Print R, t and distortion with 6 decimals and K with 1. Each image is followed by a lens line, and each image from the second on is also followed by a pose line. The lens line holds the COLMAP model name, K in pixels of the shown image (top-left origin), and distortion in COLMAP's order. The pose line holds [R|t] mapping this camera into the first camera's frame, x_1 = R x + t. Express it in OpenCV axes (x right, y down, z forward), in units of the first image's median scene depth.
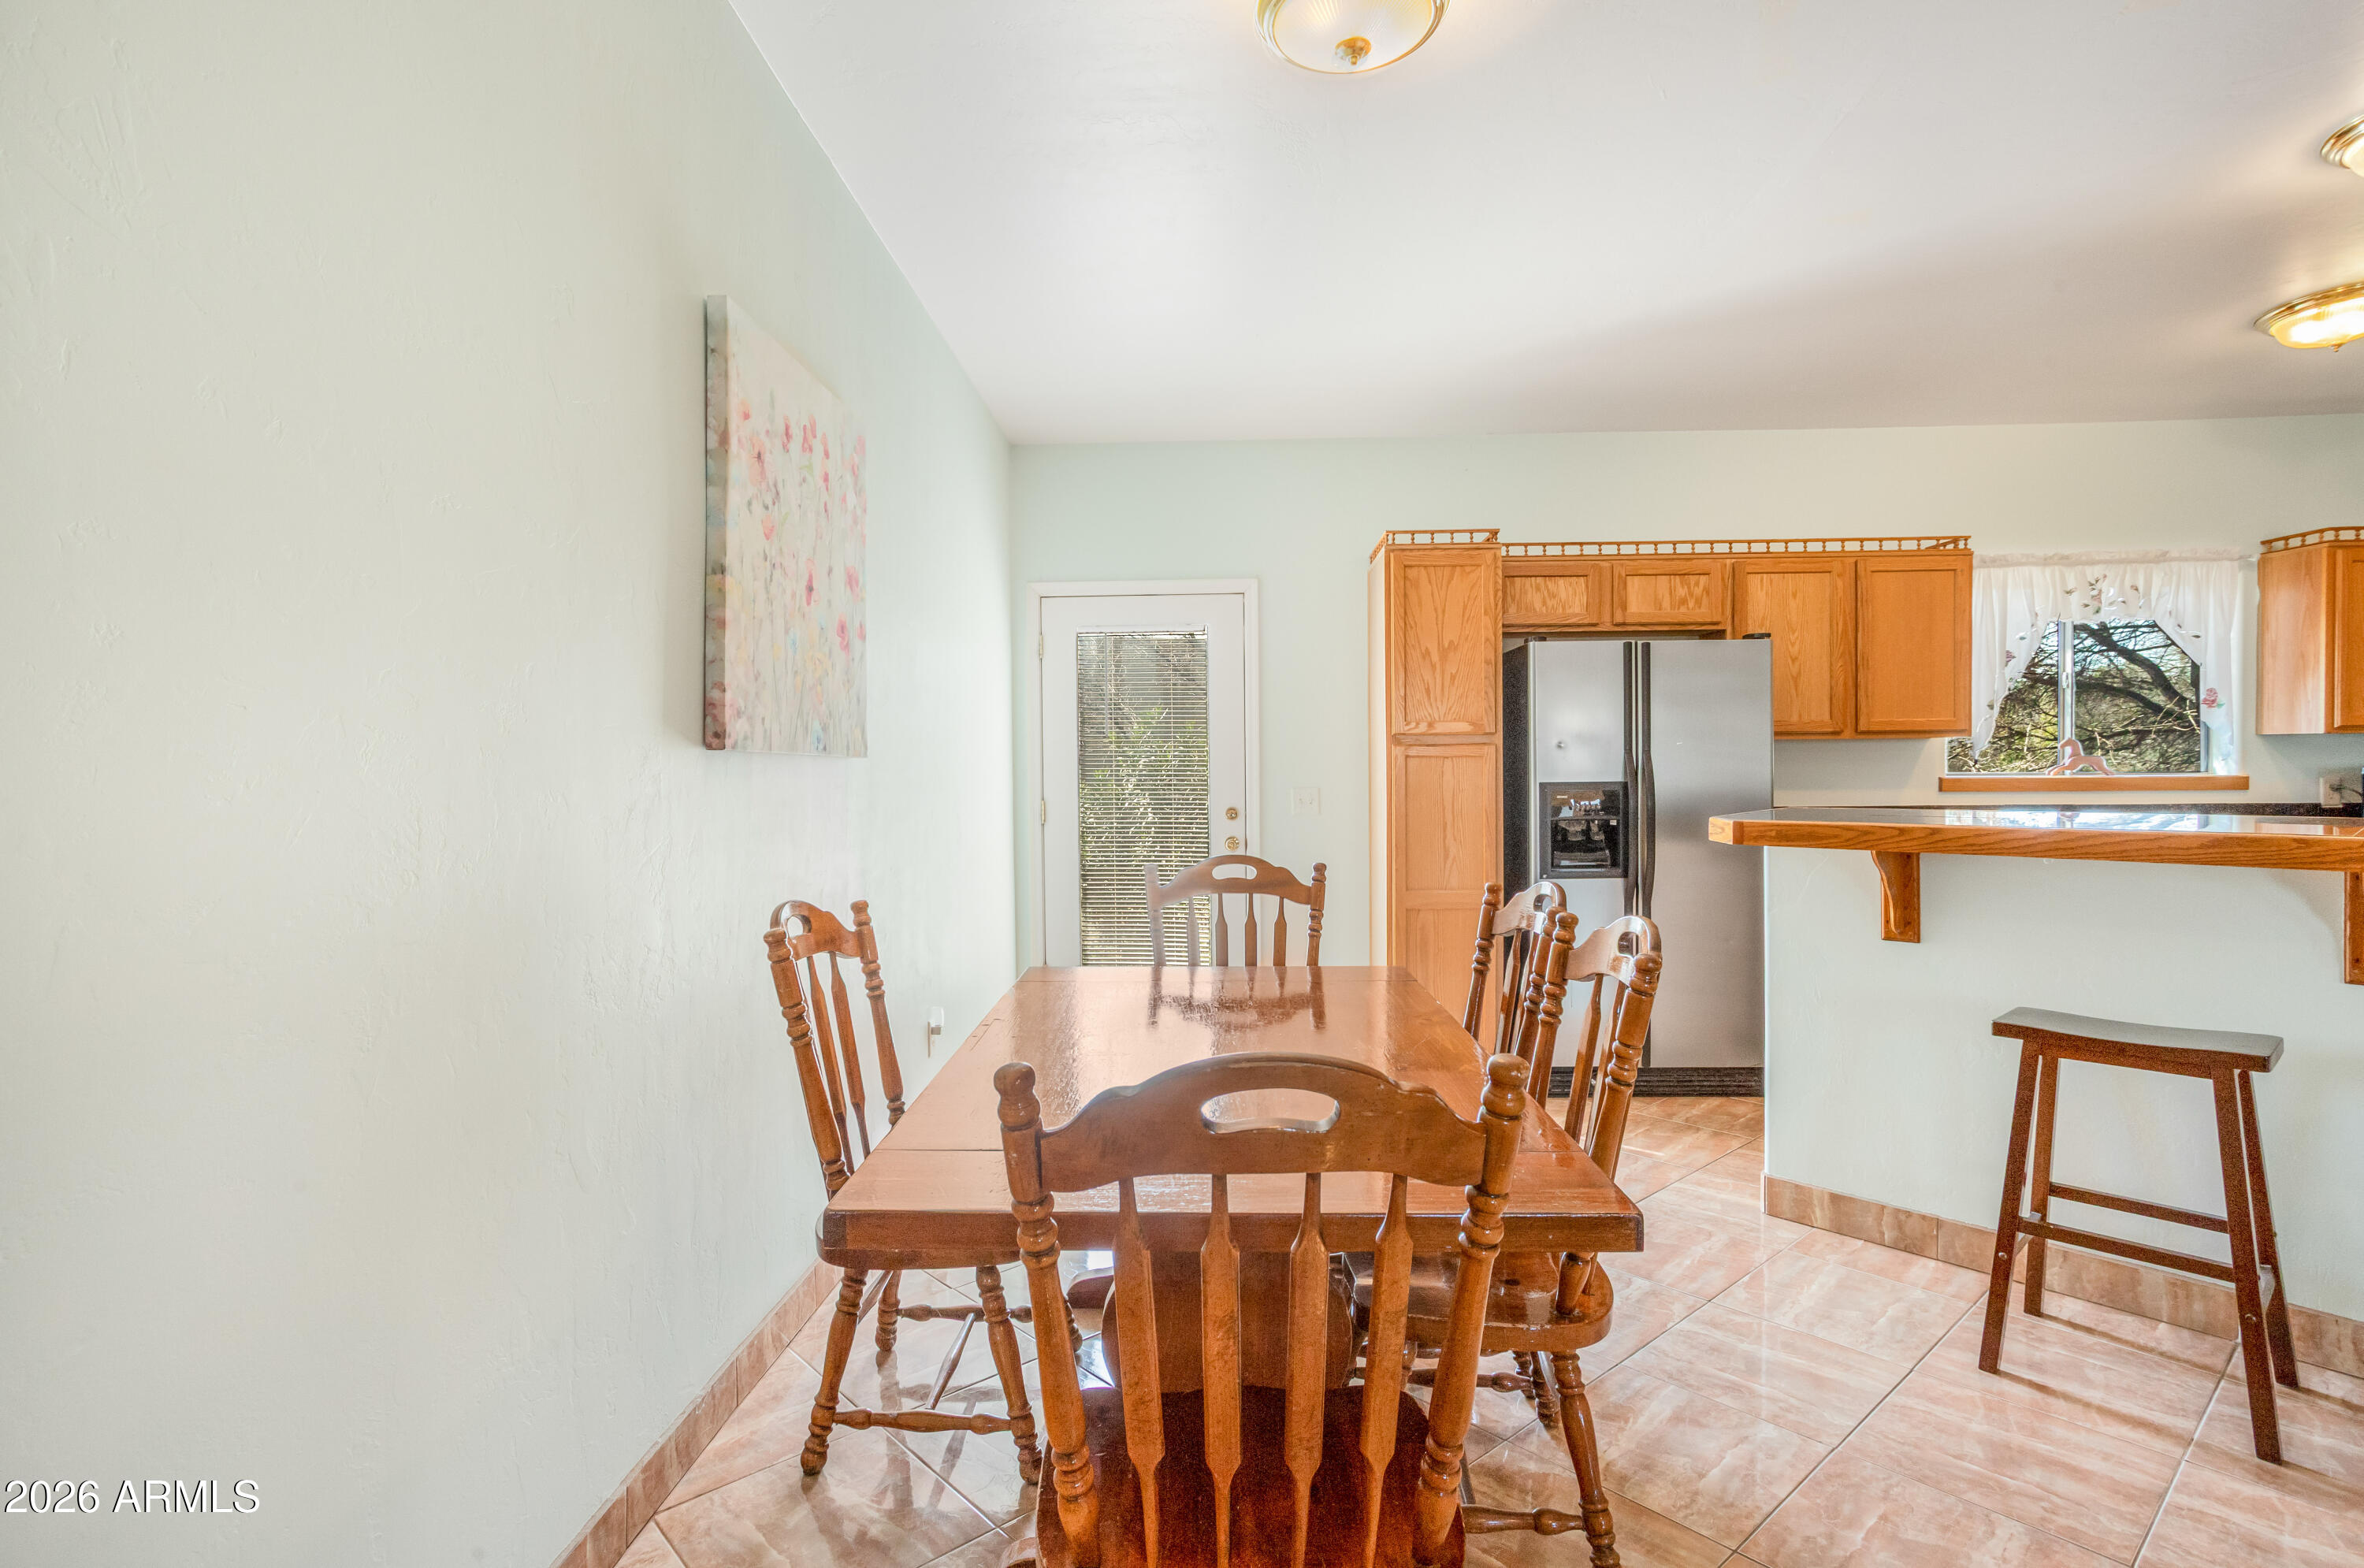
lens RADIAL K [[1194.3, 0, 1182.0], [0, 1194.3, 784.0], [0, 0, 1]] dist [-0.027166, 0.027374]
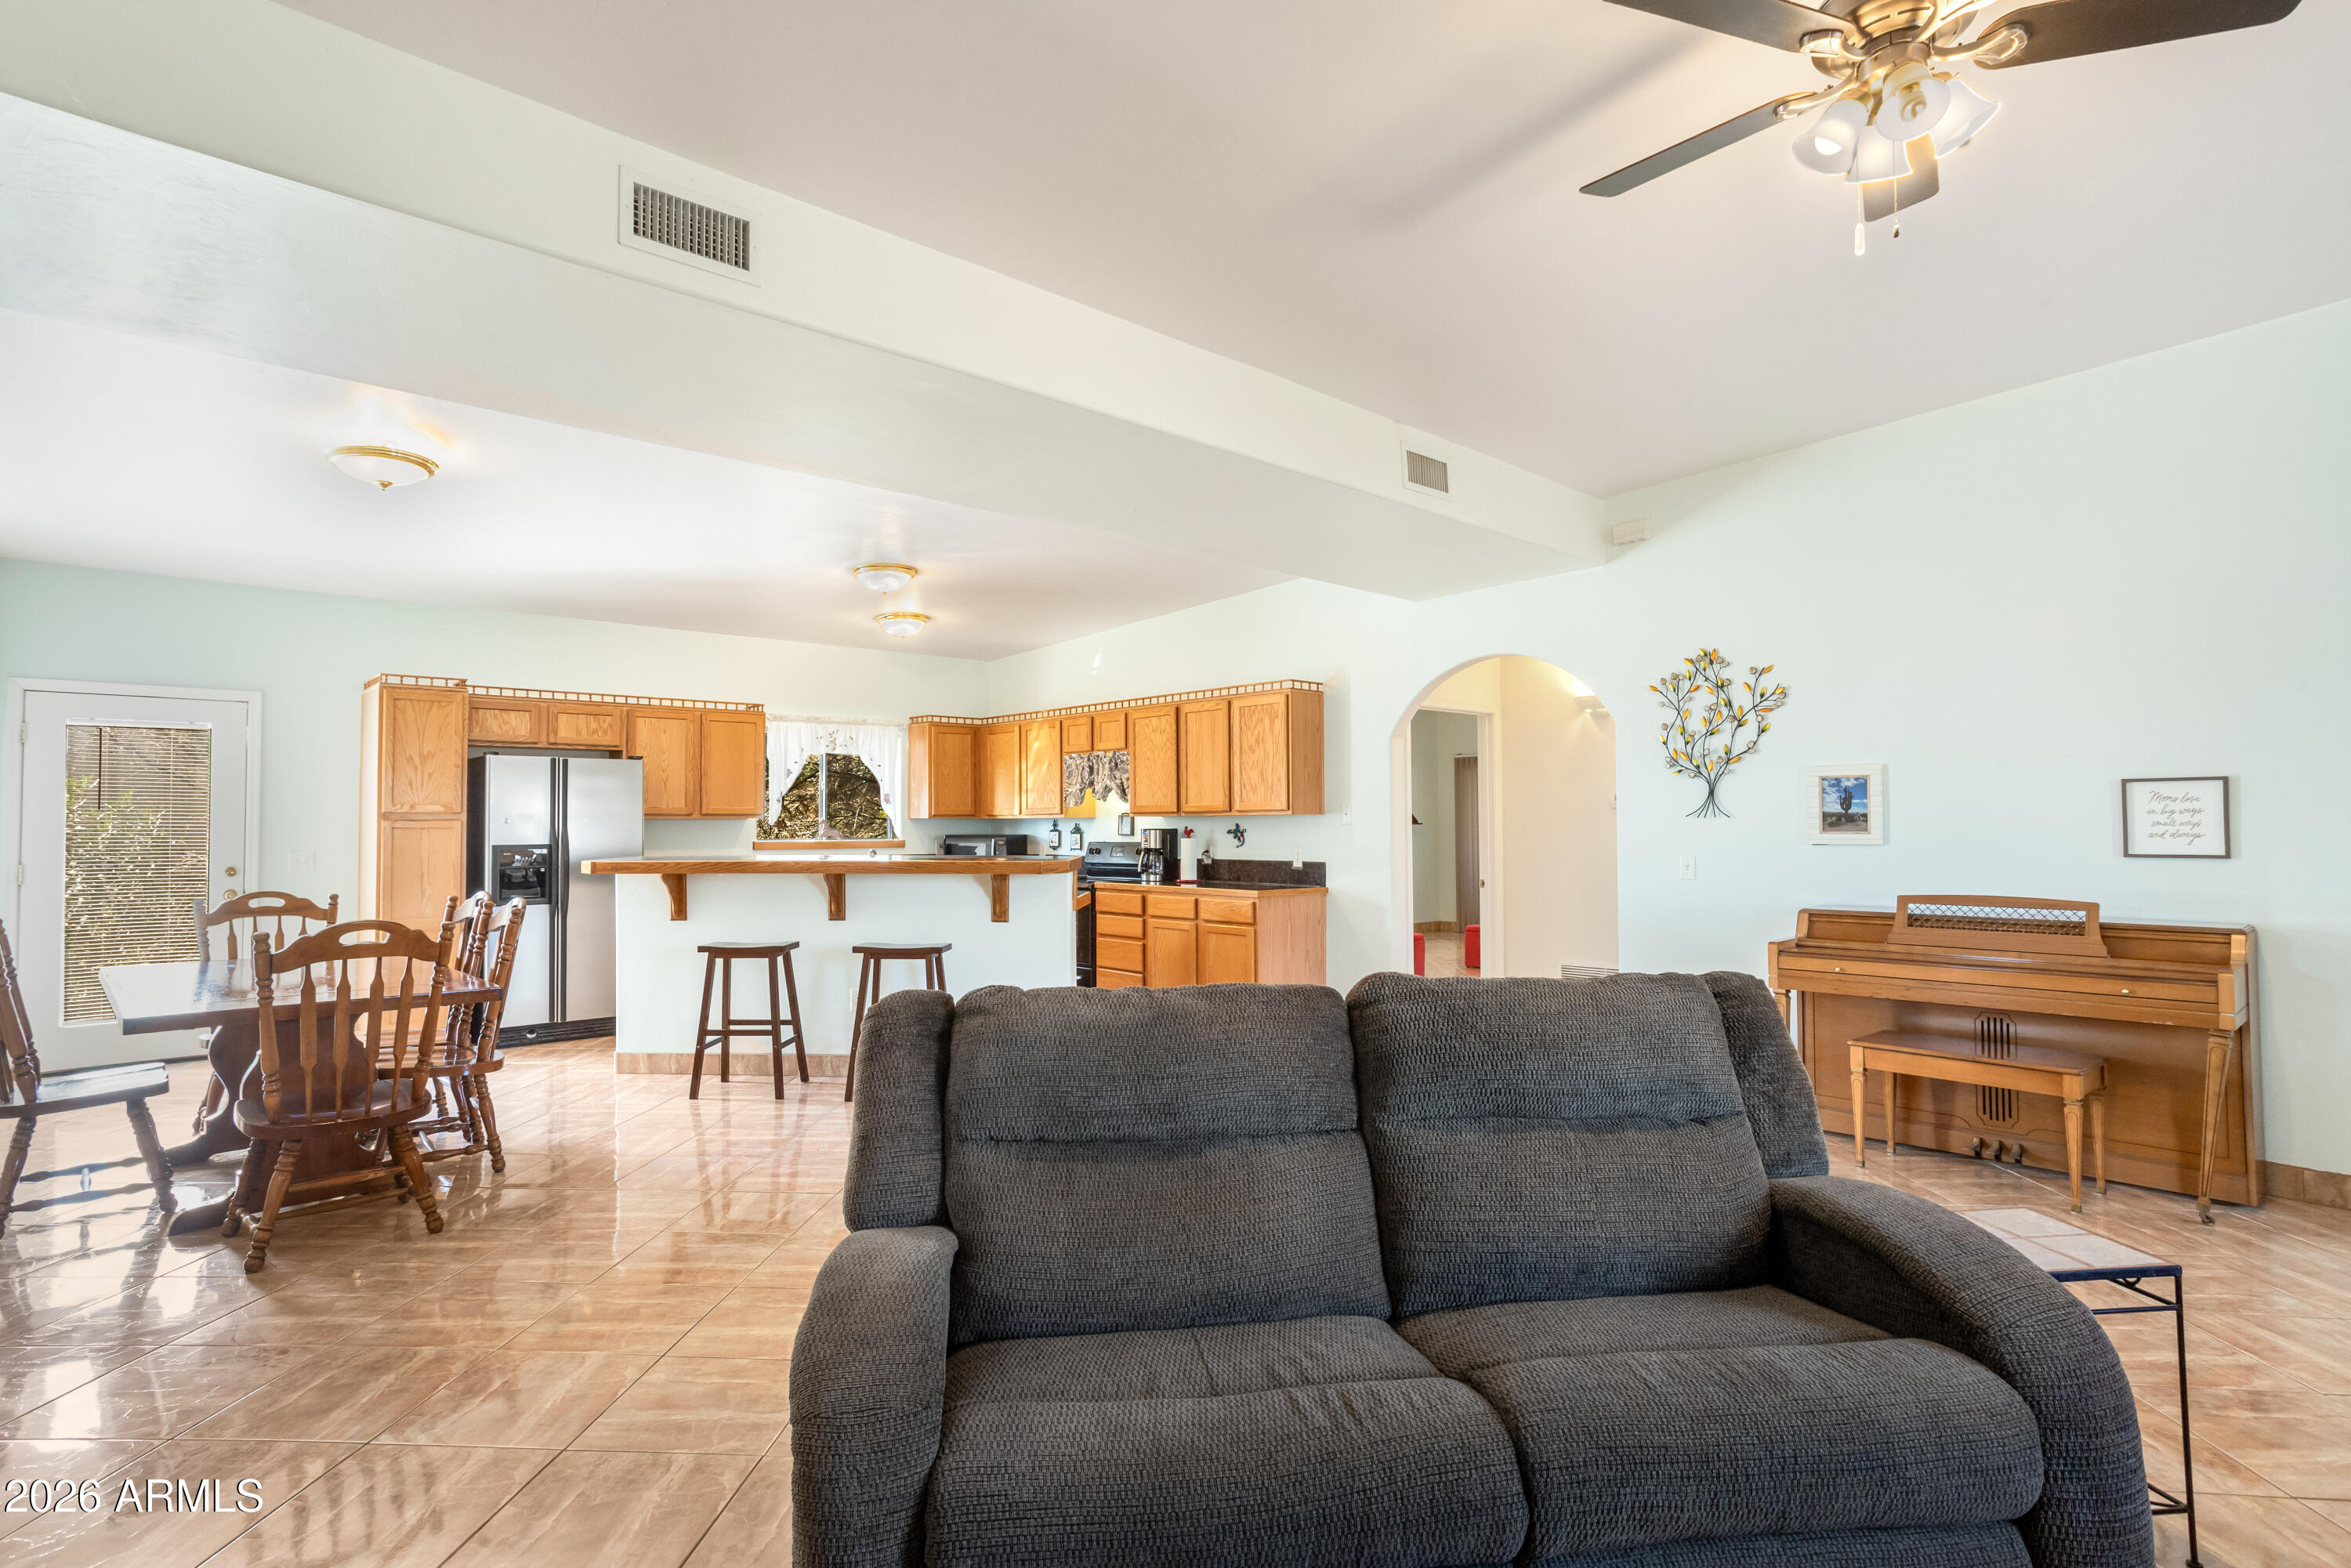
lens RADIAL K [[1187.7, 0, 1175.5], [0, 1187.7, 784.0], [0, 0, 1]] dist [-0.049593, 0.034972]
pose [[0.702303, 0.029281, 0.711275, -0.152772], [0.013858, 0.998402, -0.054785, 0.014287], [-0.711743, 0.048333, 0.700775, -0.660348]]
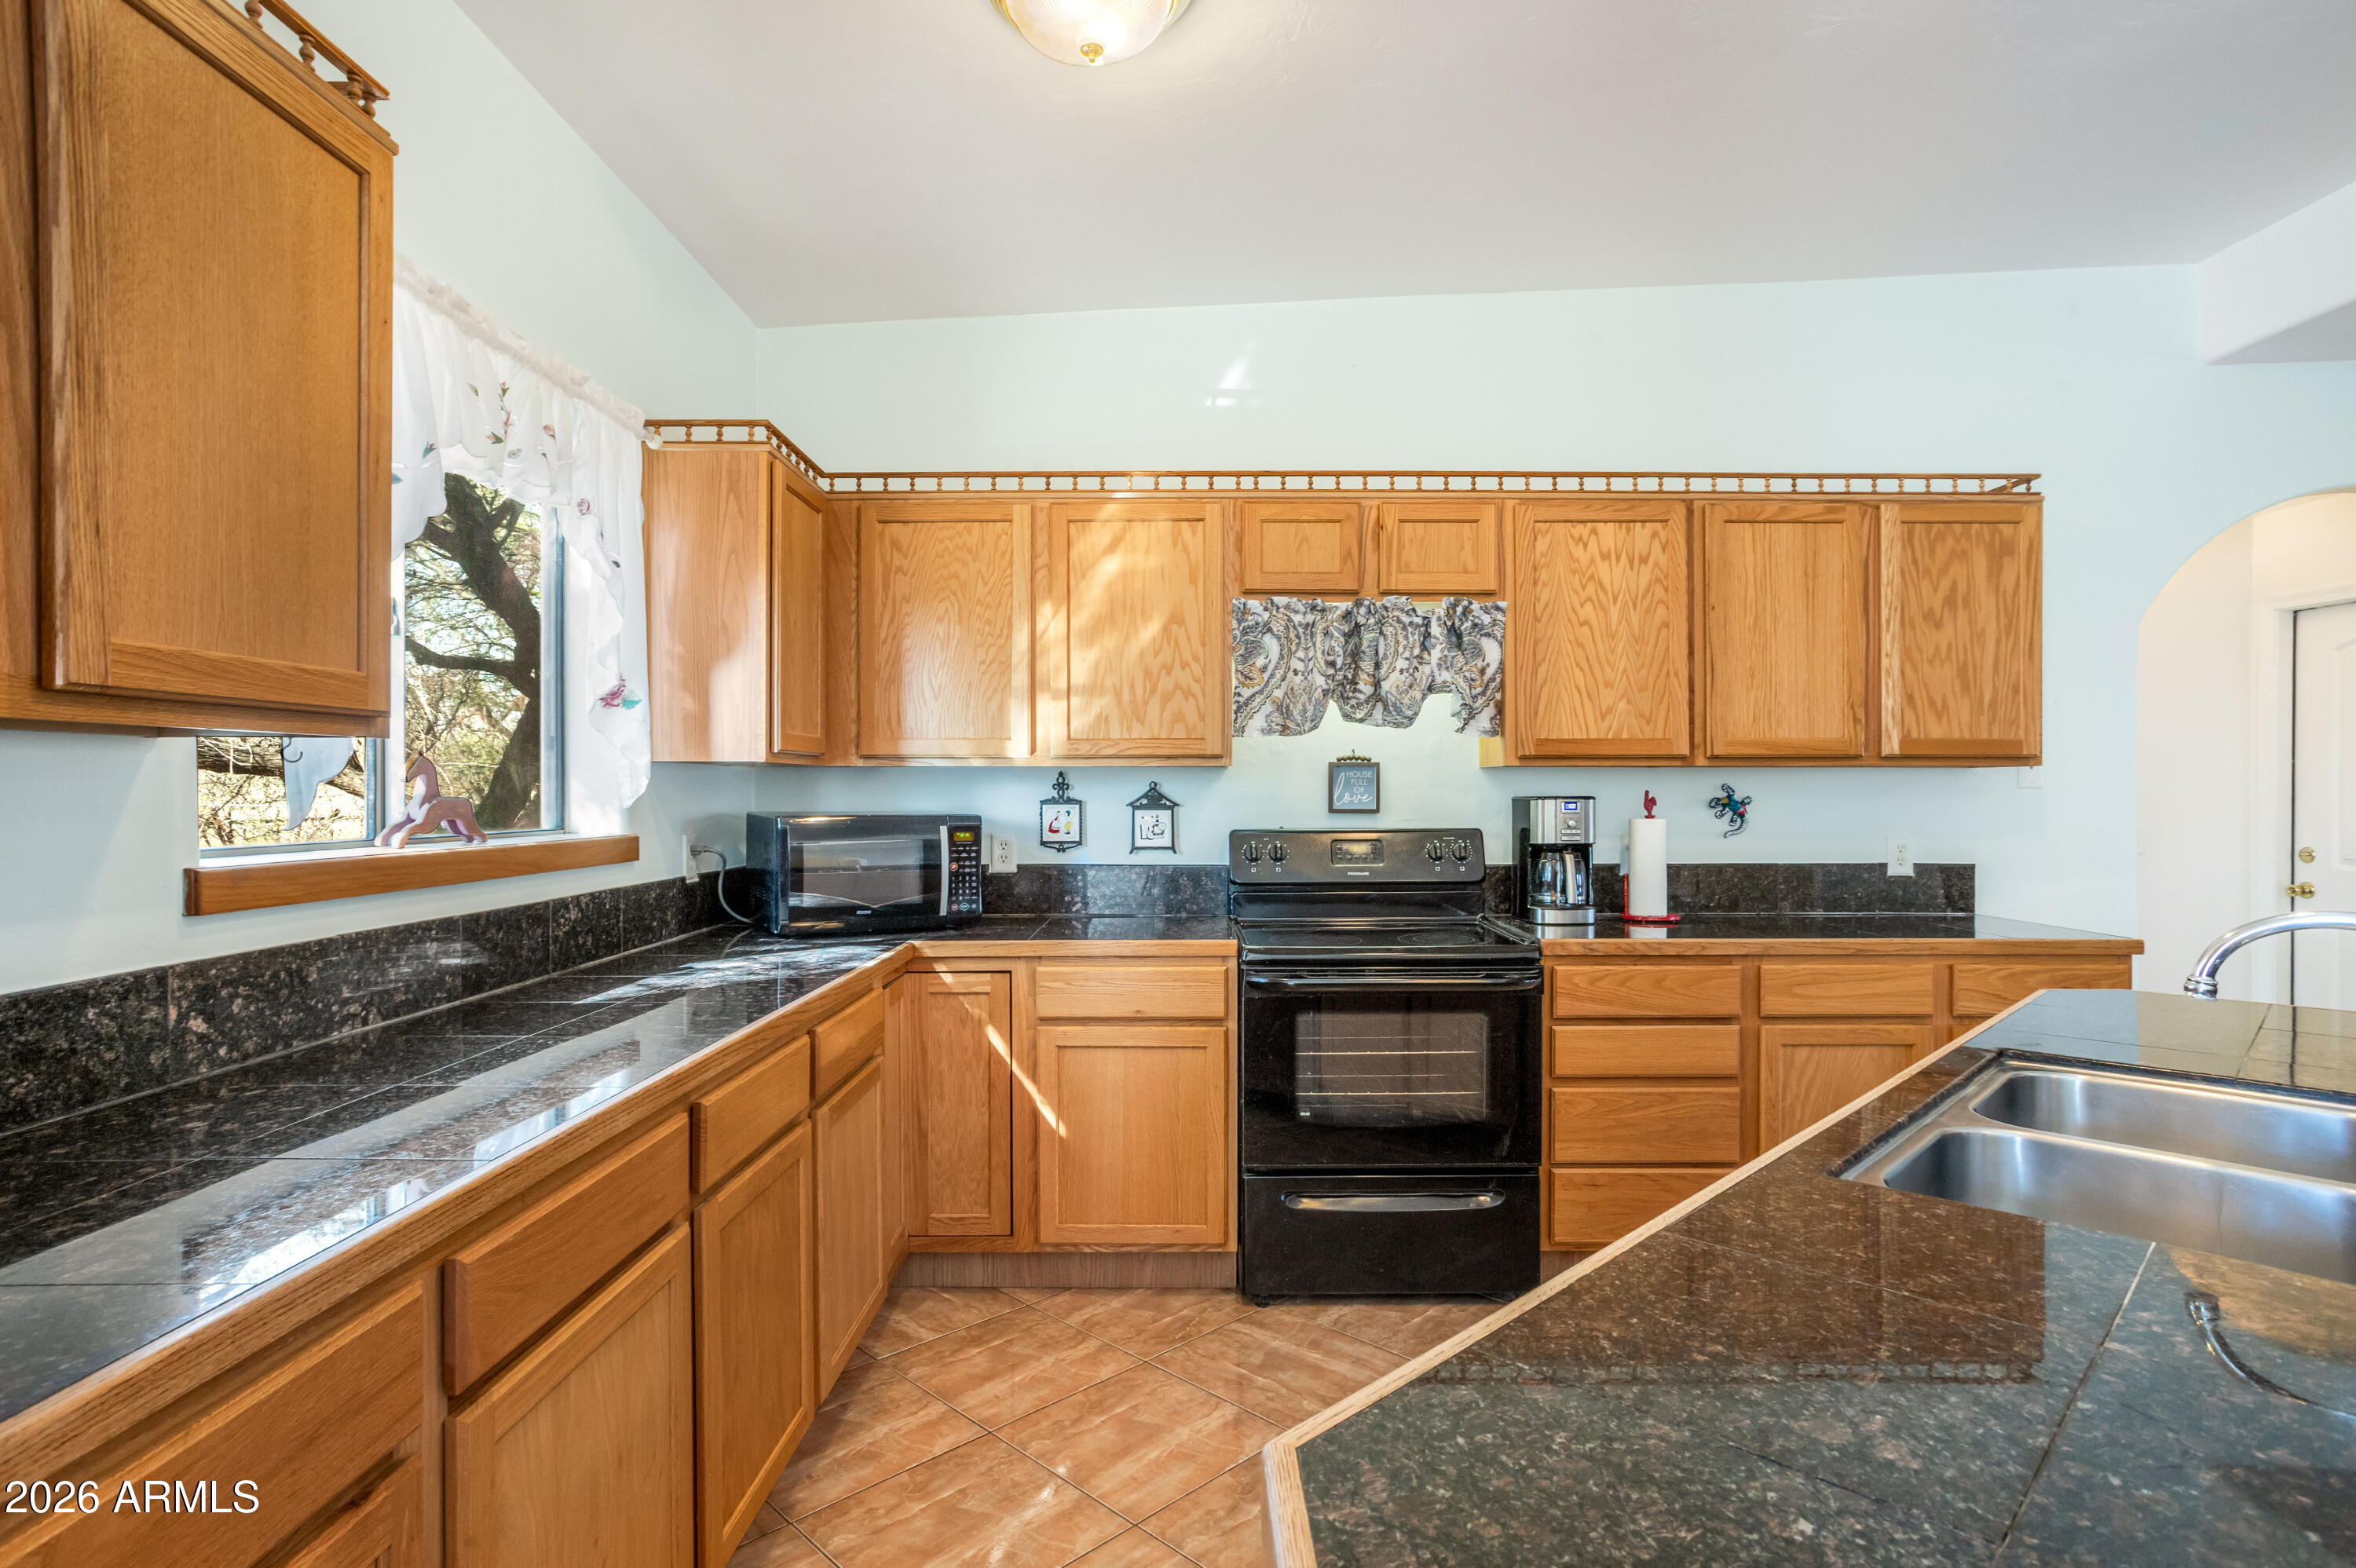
lens RADIAL K [[1190.2, 0, 1178.0], [0, 1190.2, 784.0], [0, 0, 1]] dist [-0.049593, 0.034972]
pose [[-0.044054, 0.012010, 0.998957, 0.350445], [0.022201, 0.999693, -0.011040, -0.019484], [-0.998782, 0.021691, -0.044307, 0.803816]]
